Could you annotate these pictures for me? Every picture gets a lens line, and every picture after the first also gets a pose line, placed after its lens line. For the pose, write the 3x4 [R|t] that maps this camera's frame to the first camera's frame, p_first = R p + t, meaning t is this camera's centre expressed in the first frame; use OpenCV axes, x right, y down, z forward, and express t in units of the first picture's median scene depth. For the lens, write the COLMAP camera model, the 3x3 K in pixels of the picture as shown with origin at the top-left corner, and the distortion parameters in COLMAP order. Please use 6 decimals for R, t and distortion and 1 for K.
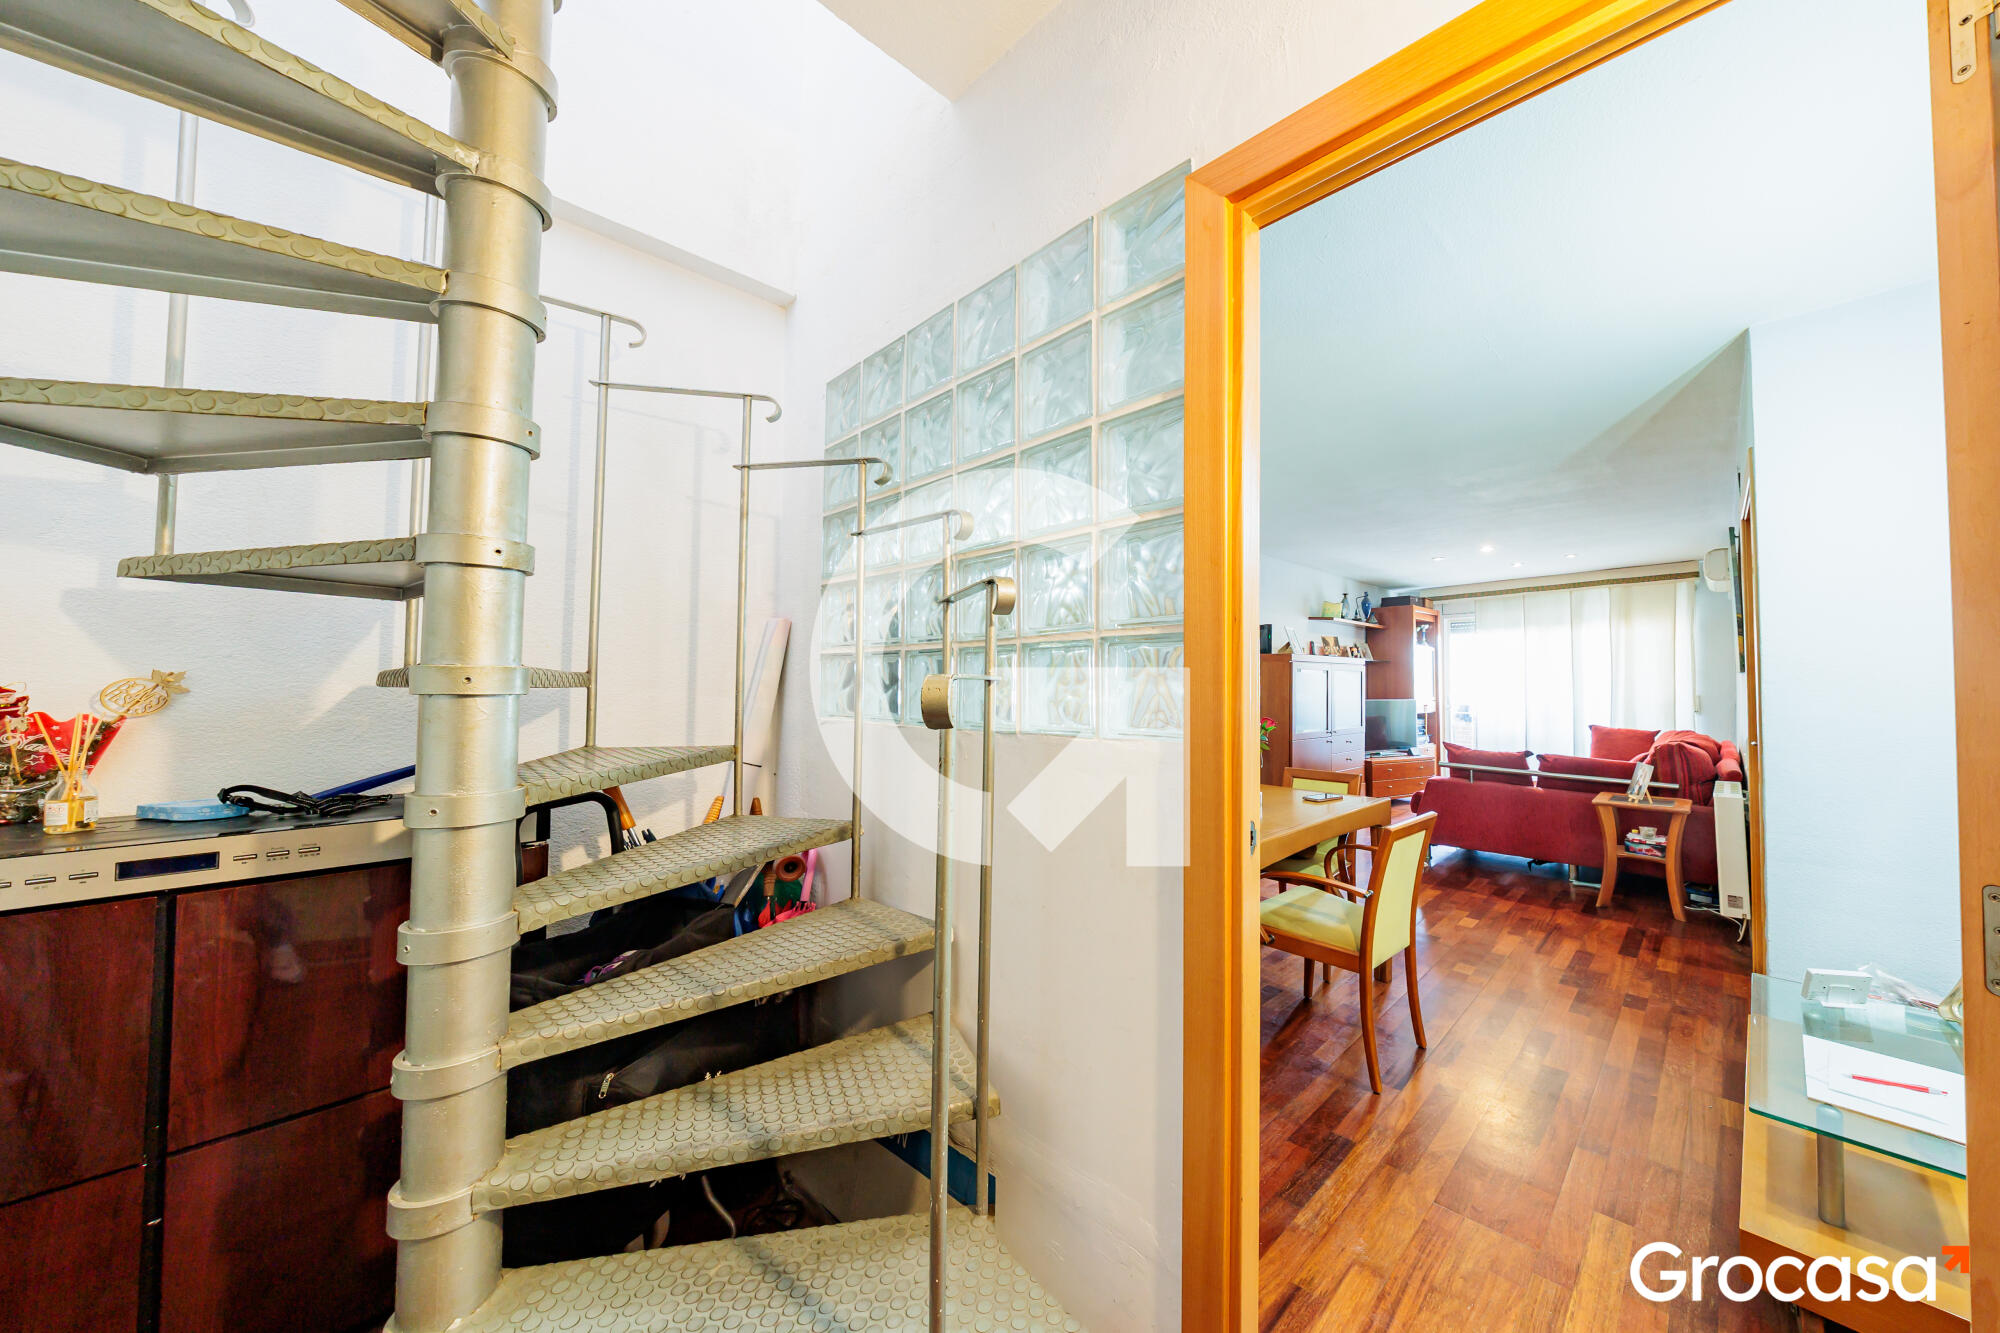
lens RADIAL K [[604.5, 0, 1001.8], [0, 604.5, 663.4], [0, 0, 1]] dist [-0.005724, -0.000135]
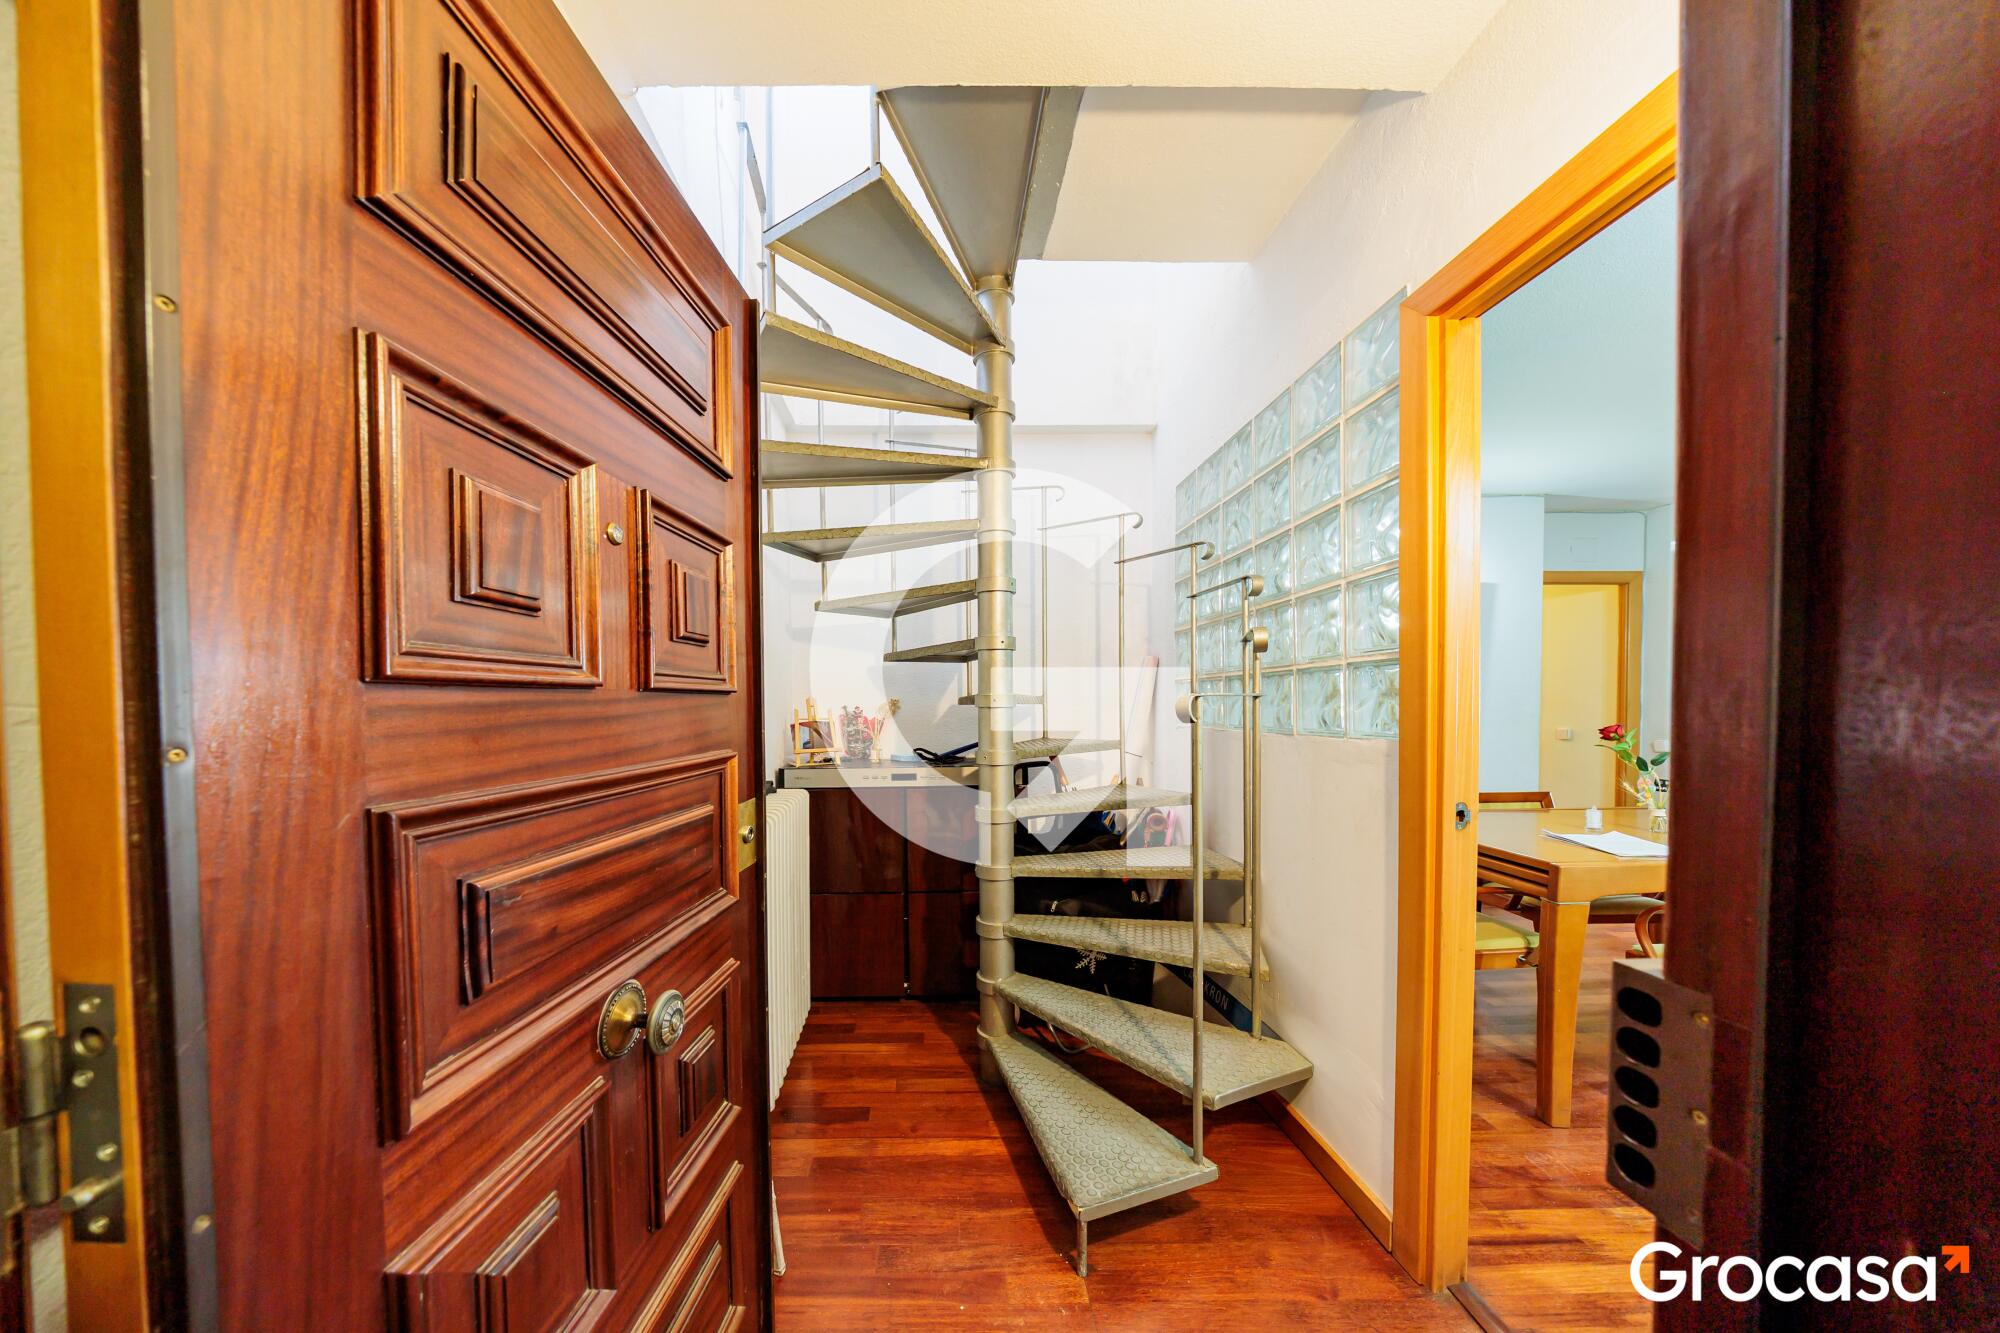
lens RADIAL K [[604.5, 0, 1001.8], [0, 604.5, 663.4], [0, 0, 1]] dist [-0.005724, -0.000135]
pose [[0.767952, -0.054554, -0.638180, 0.461139], [0.036932, 0.998480, -0.040913, -0.015790], [0.639442, 0.007850, 0.768799, -0.569872]]
